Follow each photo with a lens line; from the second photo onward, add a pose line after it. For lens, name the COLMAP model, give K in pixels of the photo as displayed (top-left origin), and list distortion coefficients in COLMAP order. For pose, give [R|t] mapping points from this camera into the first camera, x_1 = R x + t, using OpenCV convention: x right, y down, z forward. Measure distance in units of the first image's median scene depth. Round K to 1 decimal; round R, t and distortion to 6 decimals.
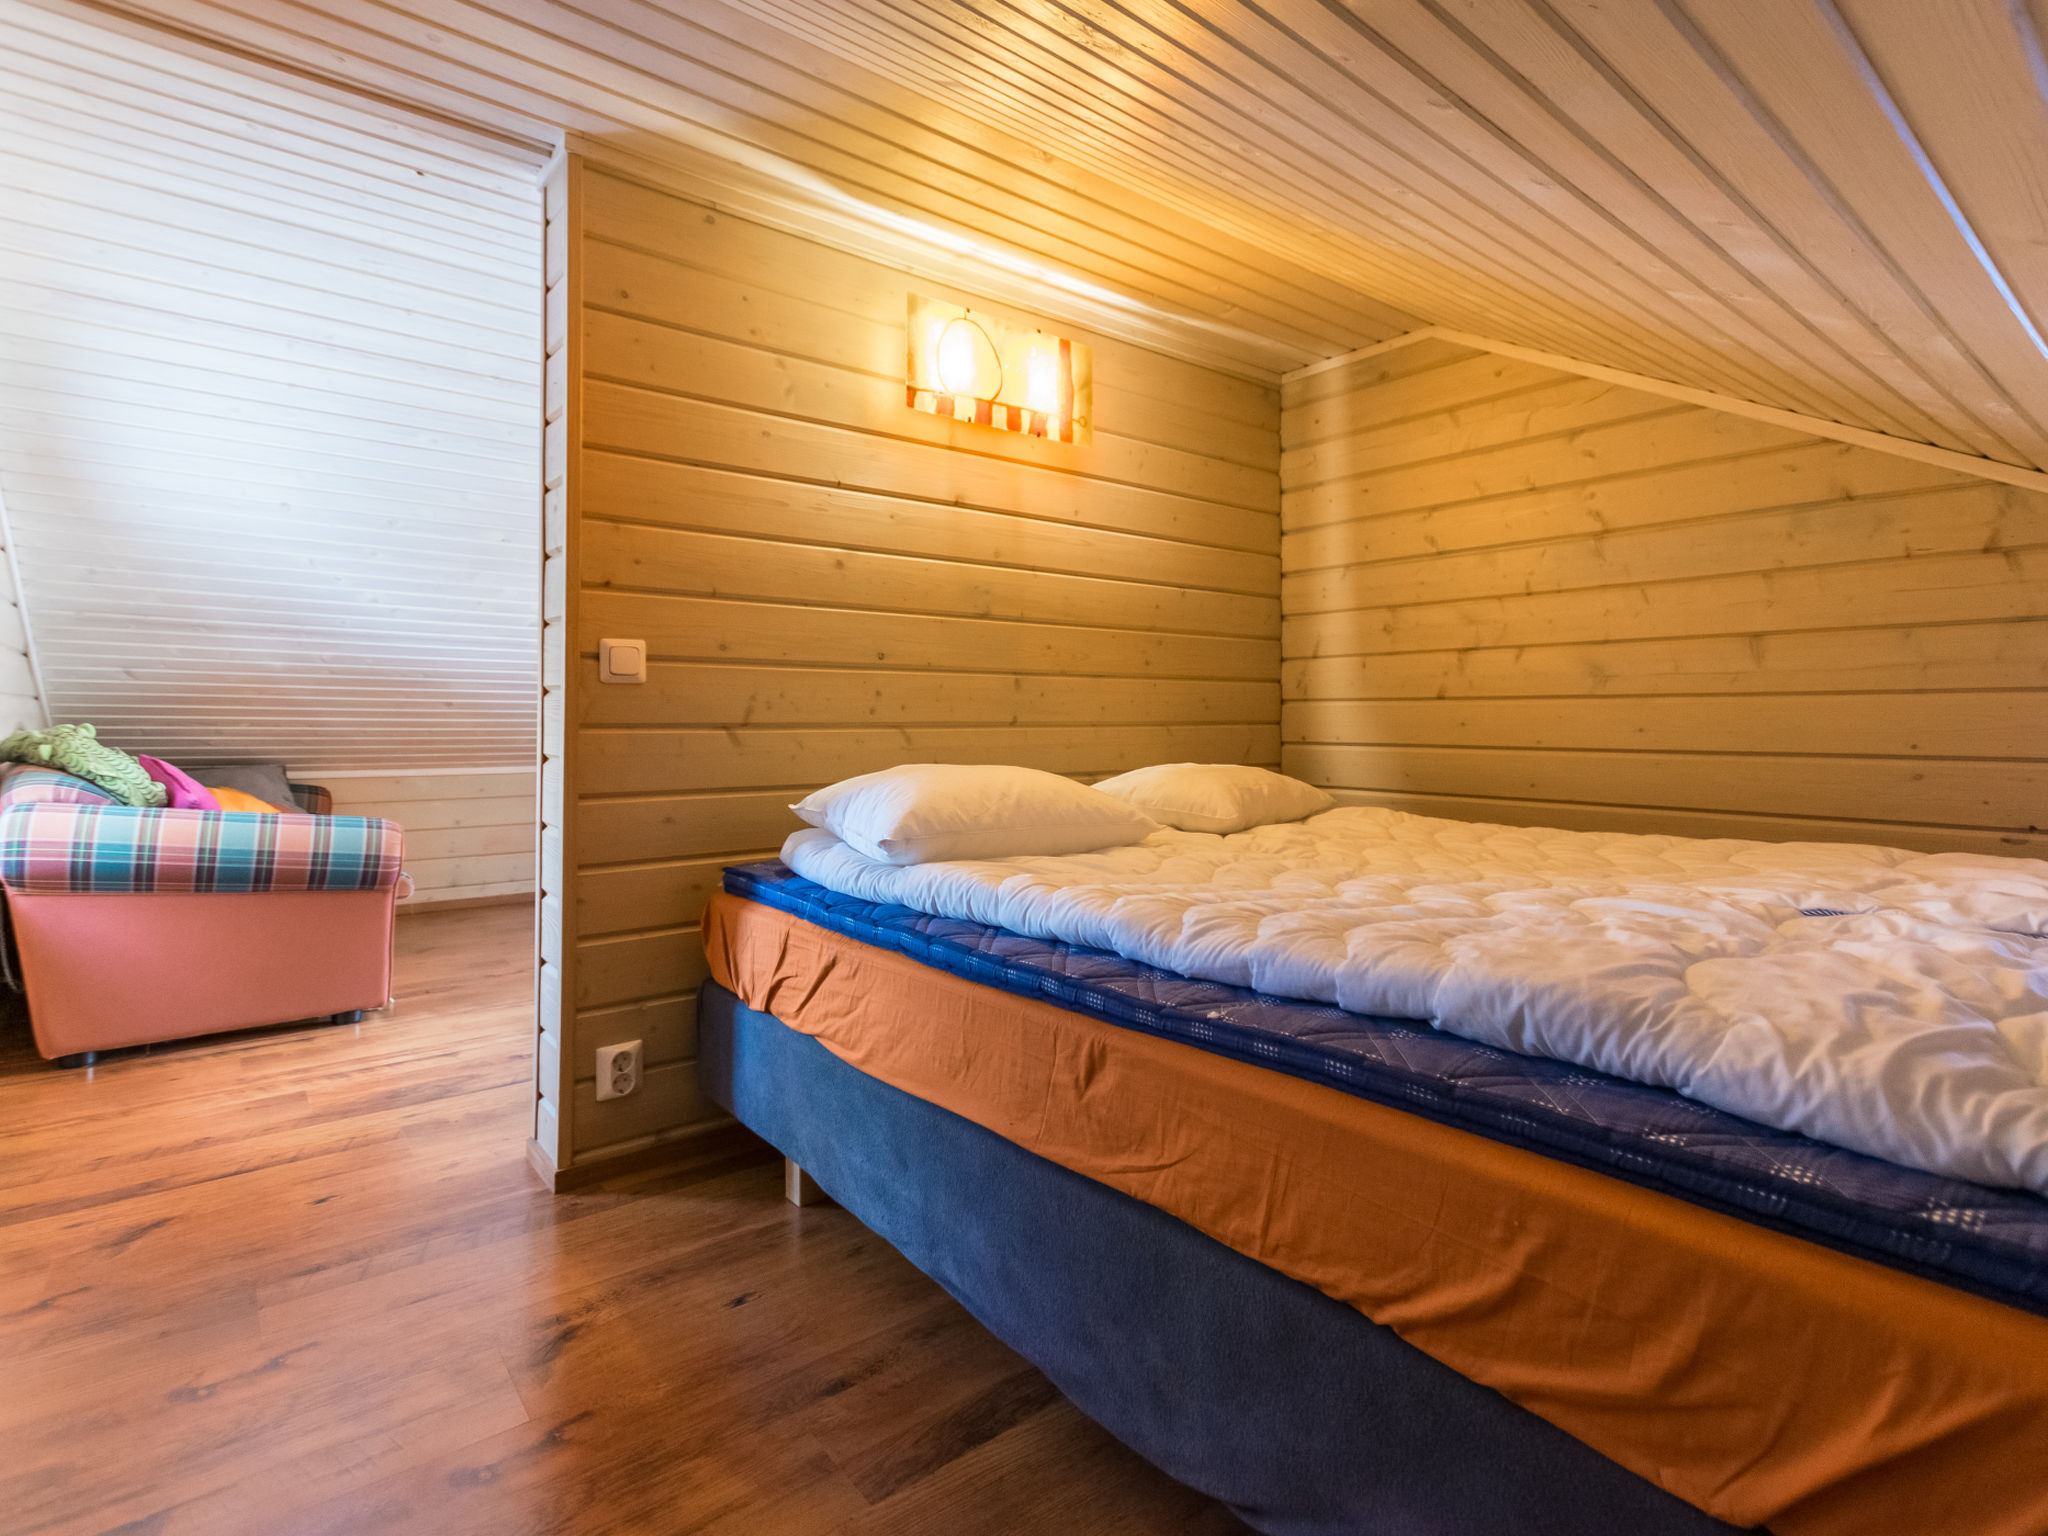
lens RADIAL K [[1006.0, 0, 1024.0], [0, 1006.0, 768.0], [0, 0, 1]] dist [0.002212, 0.000421]
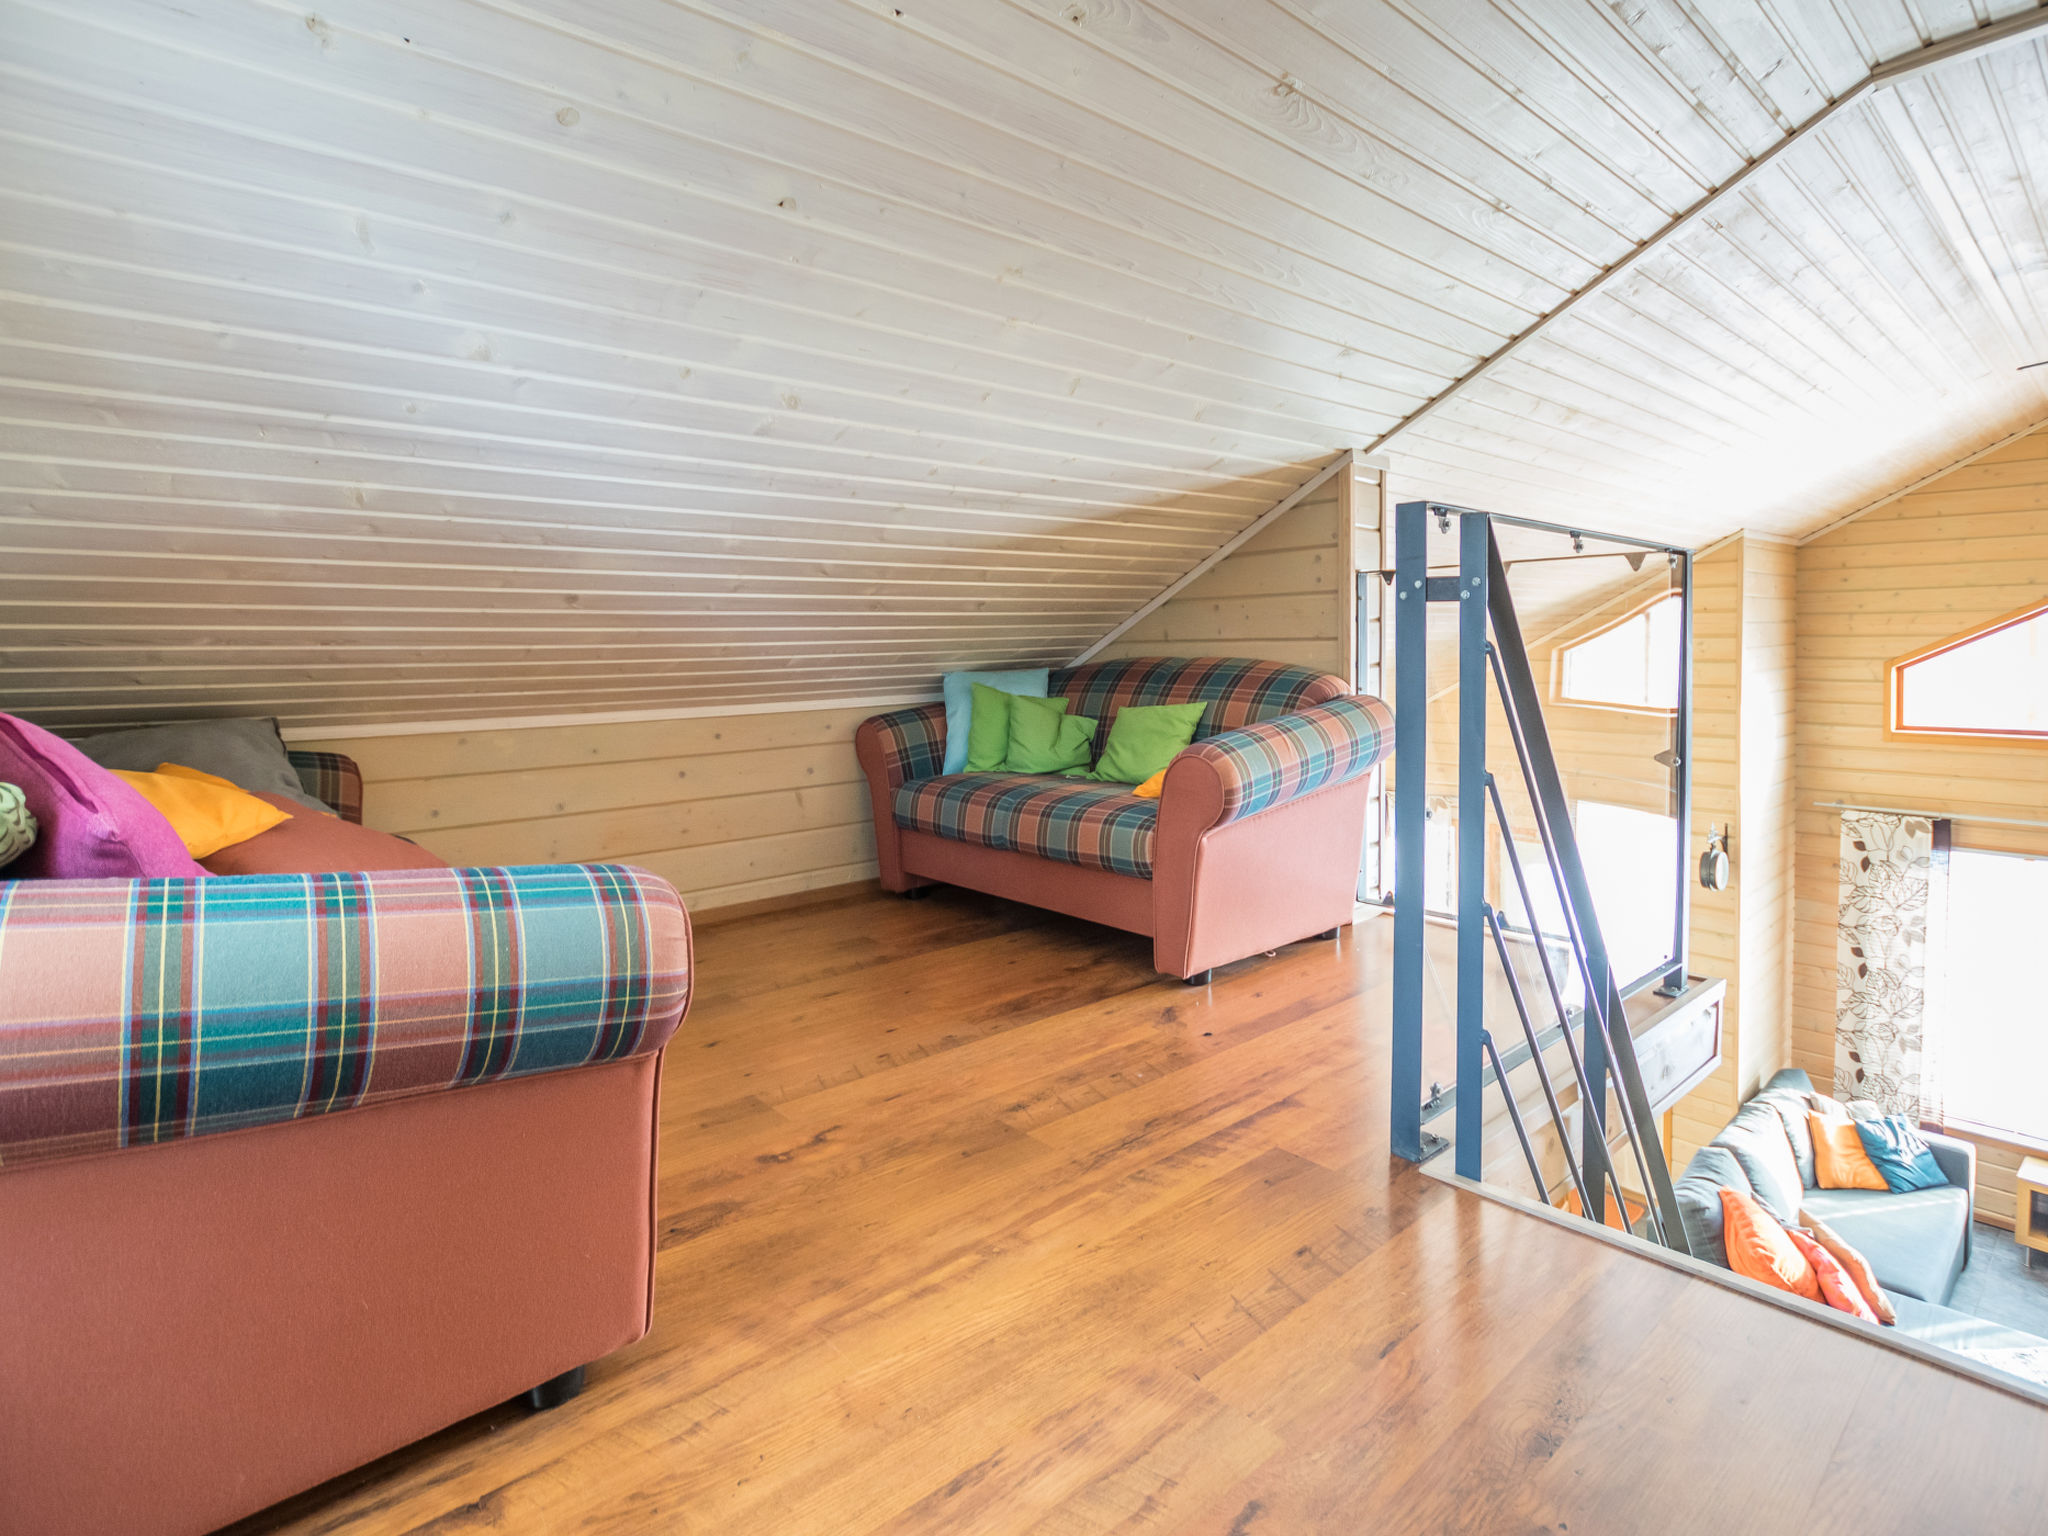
lens RADIAL K [[1043.5, 0, 1019.8], [0, 1043.5, 750.2], [0, 0, 1]] dist [-0.024261, 0.000871]
pose [[0.999316, -0.018741, 0.031886, -0.458116], [0.017110, 0.998570, 0.050653, -0.008021], [-0.032790, -0.050072, 0.998207, 0.562337]]
